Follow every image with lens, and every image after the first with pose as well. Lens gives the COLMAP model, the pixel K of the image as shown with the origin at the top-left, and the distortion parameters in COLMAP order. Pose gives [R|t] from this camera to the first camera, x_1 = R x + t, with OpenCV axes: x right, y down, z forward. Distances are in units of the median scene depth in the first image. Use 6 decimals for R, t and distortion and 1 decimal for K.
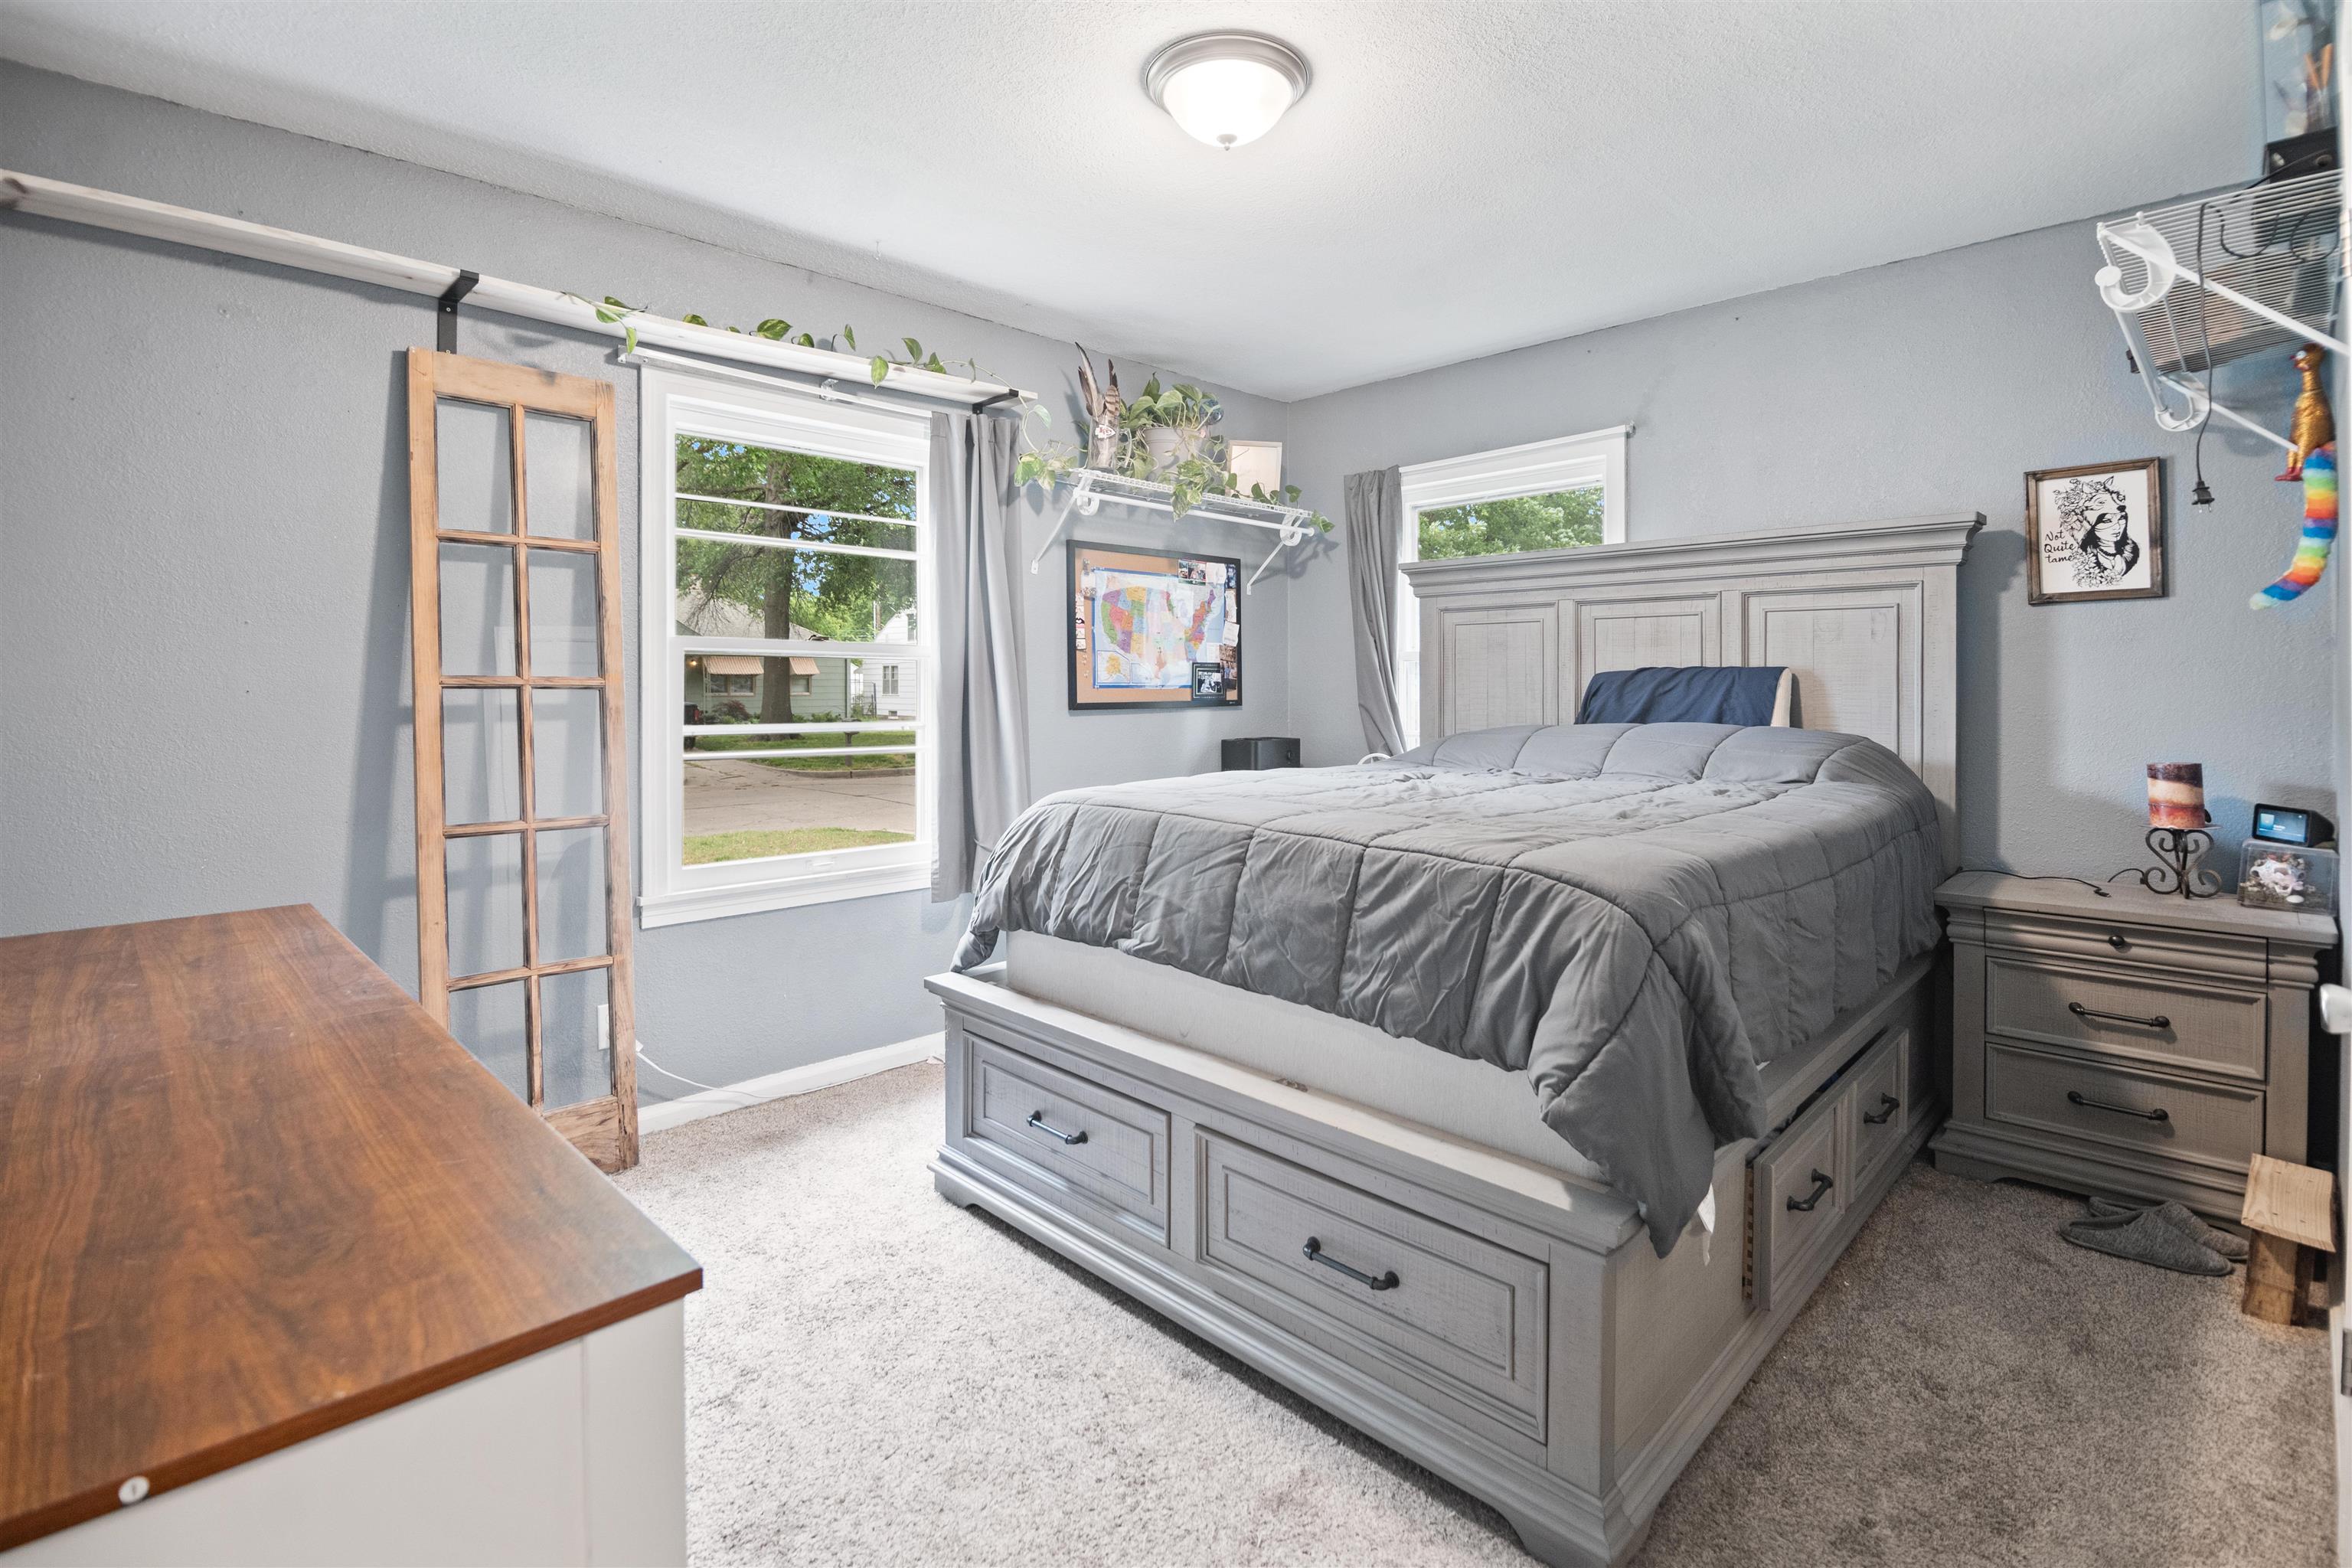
lens RADIAL K [[1093.3, 0, 1168.2], [0, 1093.3, 697.5], [0, 0, 1]] dist [0.025304, -0.022825]
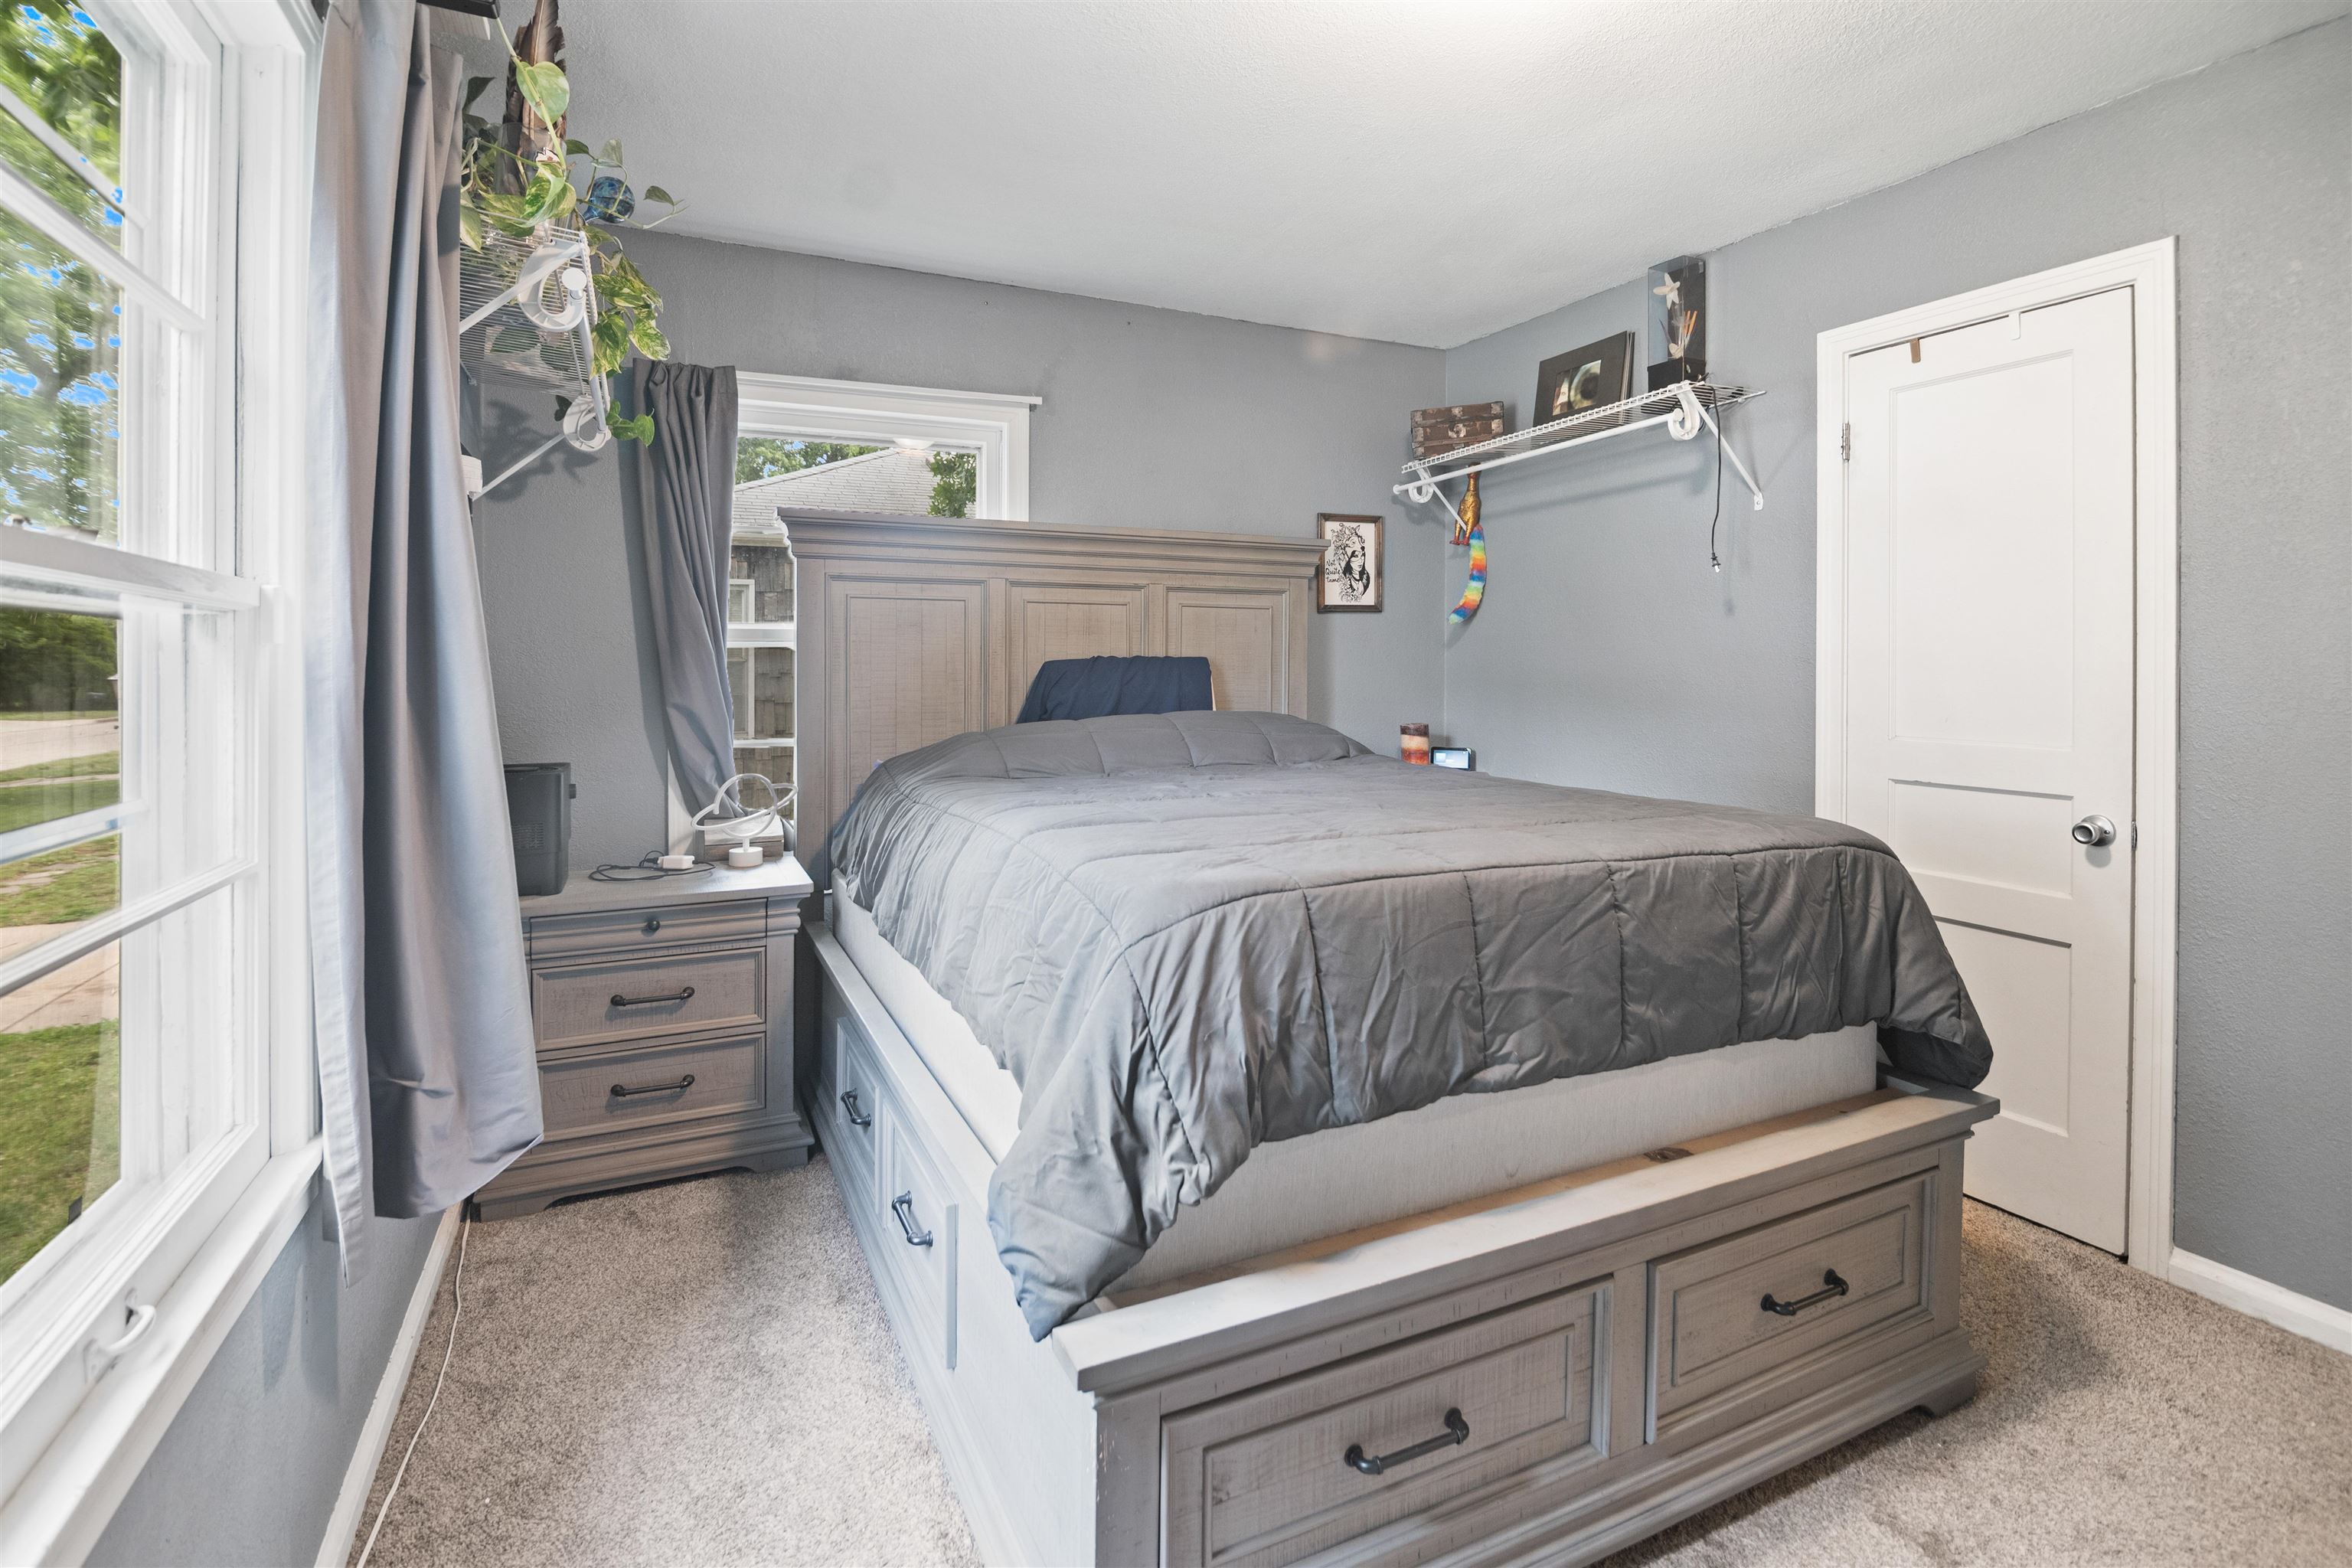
lens RADIAL K [[1093.3, 0, 1168.2], [0, 1093.3, 697.5], [0, 0, 1]] dist [0.025304, -0.022825]
pose [[0.329453, -0.029076, 0.943724, -0.572483], [0.015271, 0.999559, 0.025466, -0.017669], [-0.944049, 0.006021, 0.329751, 0.770294]]
